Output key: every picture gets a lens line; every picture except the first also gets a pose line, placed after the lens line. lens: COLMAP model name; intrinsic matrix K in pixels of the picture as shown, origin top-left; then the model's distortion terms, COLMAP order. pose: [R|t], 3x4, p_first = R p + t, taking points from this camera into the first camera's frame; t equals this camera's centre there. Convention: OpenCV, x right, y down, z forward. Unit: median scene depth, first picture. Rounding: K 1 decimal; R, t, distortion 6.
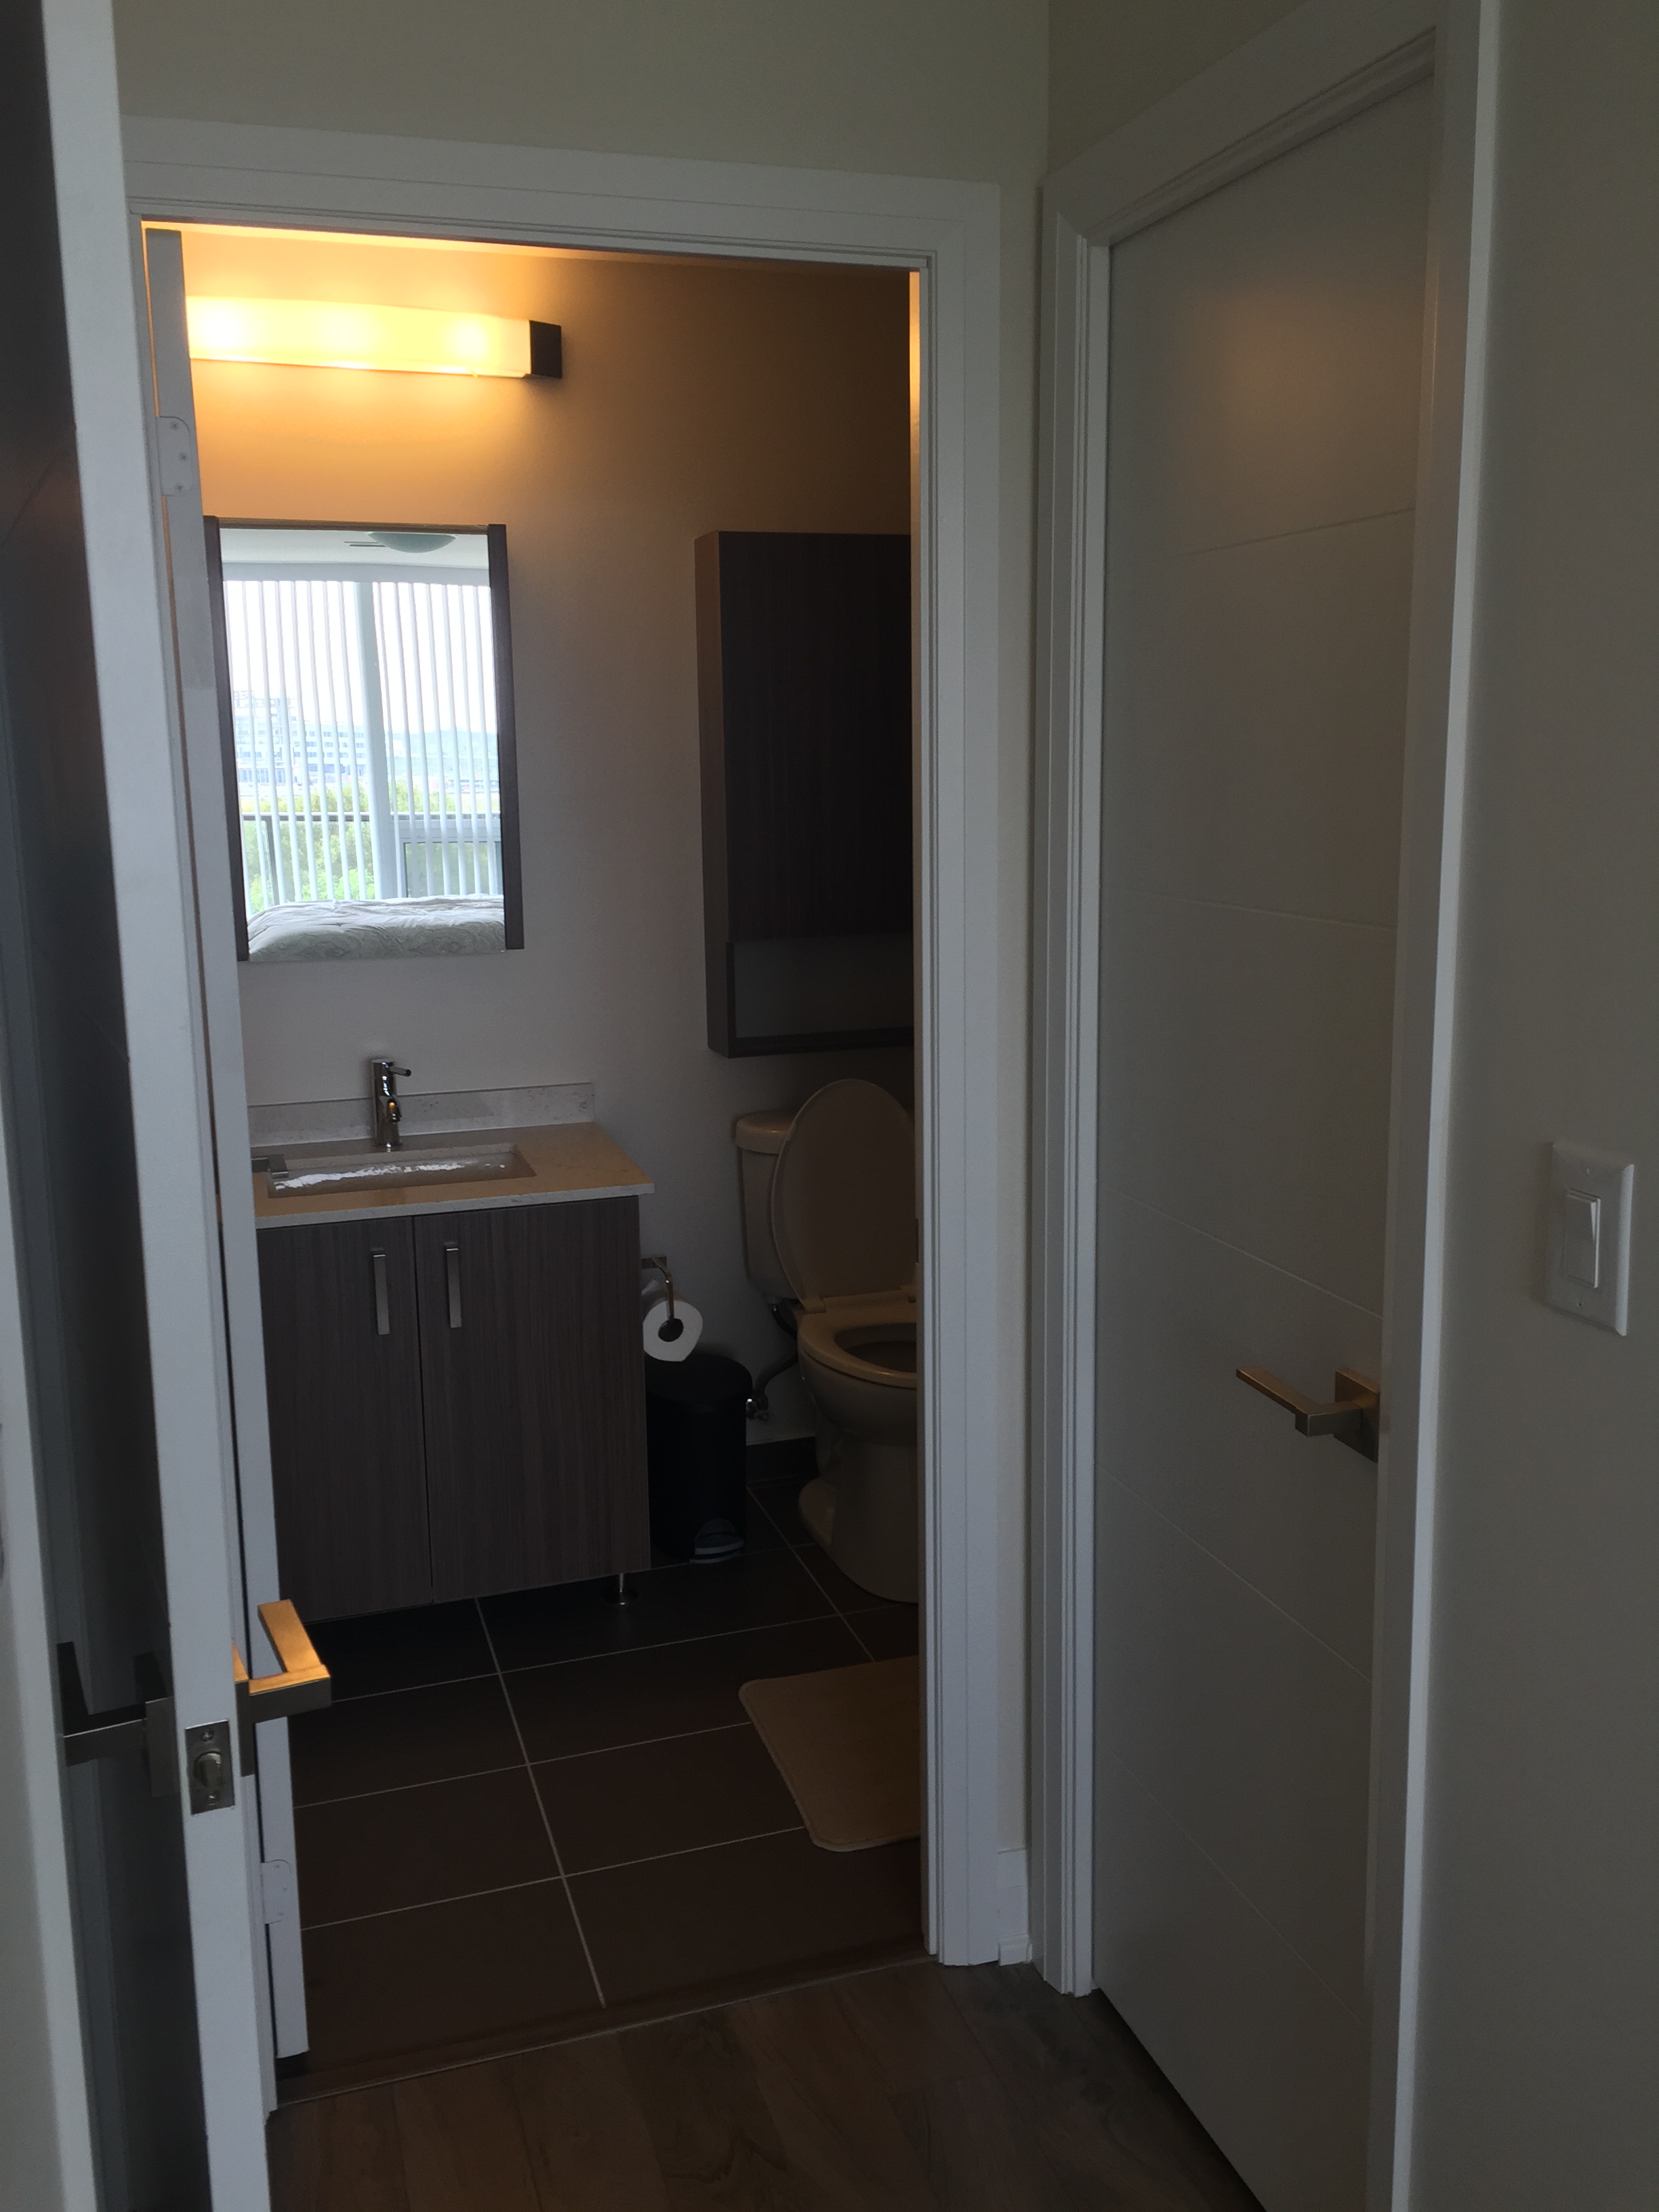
lens RADIAL K [[1893.9, 0, 829.5], [0, 1893.9, 1106.0], [0, 0, 1]] dist [0.058881, 0.003031]
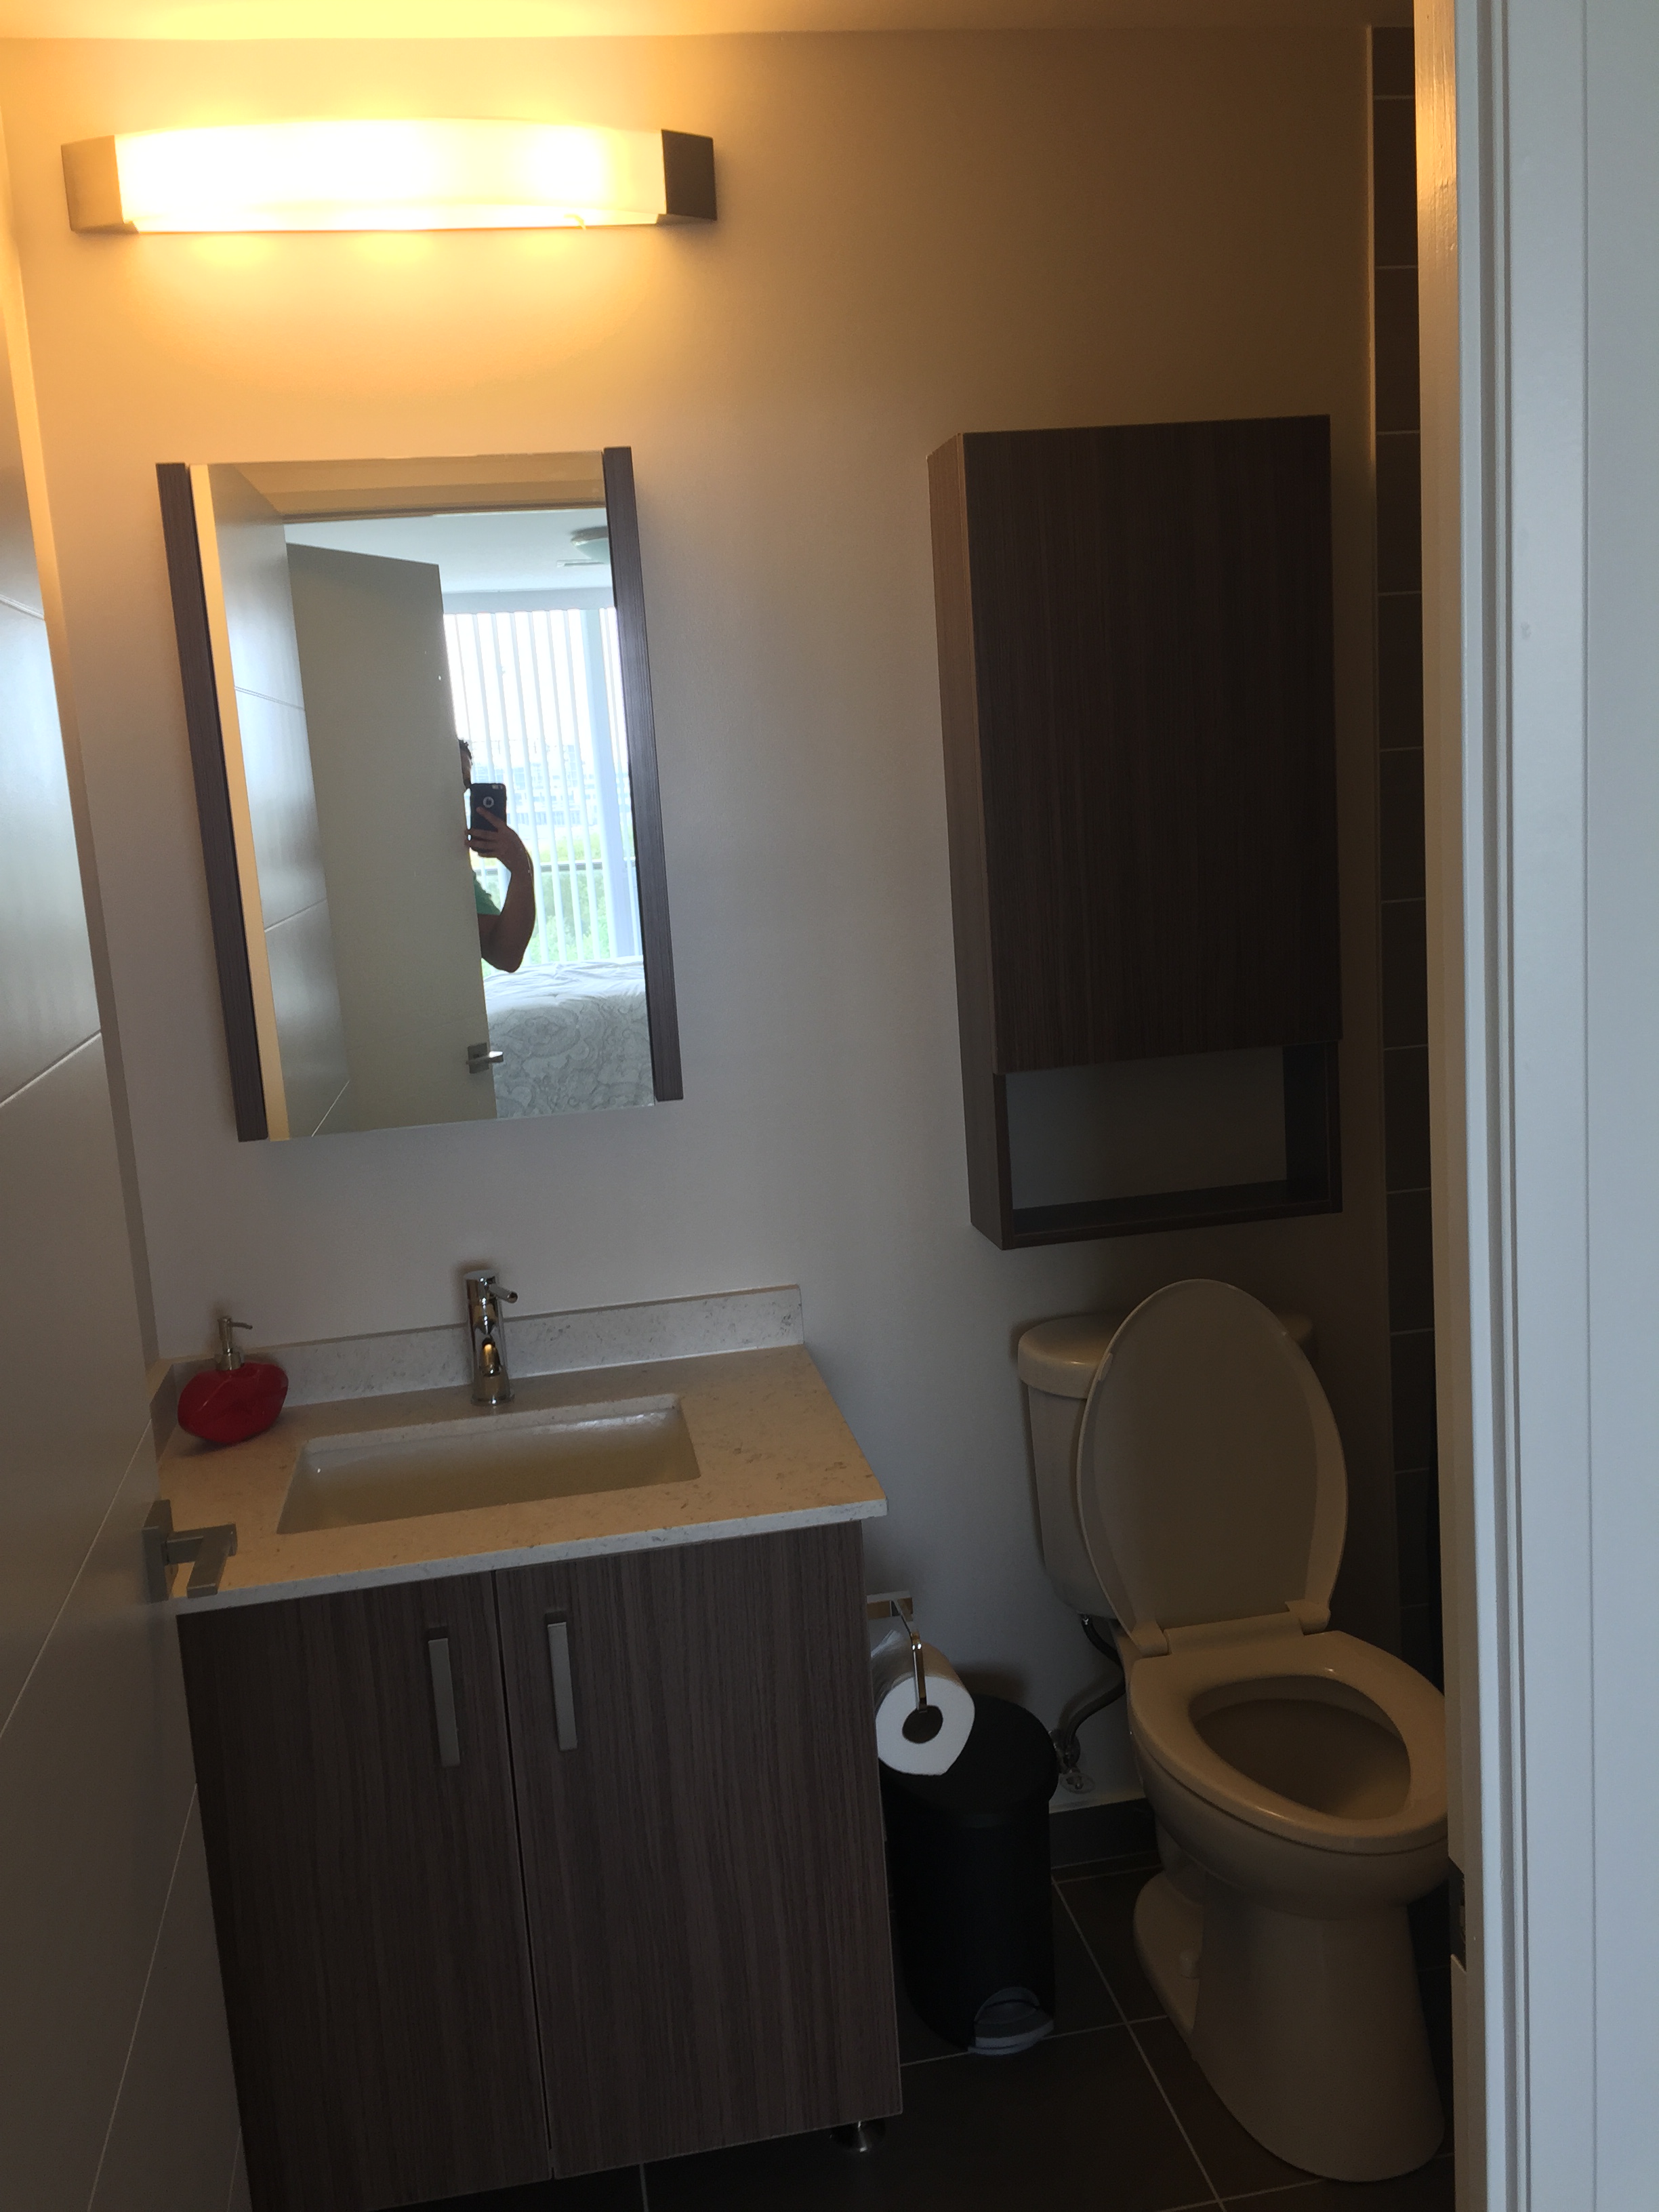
lens RADIAL K [[1893.9, 0, 829.5], [0, 1893.9, 1106.0], [0, 0, 1]] dist [0.058881, 0.003031]
pose [[0.988750, -0.030724, -0.146391, -0.015717], [0.029359, 0.999503, -0.011480, -0.070108], [0.146670, 0.007053, 0.989160, 0.356201]]
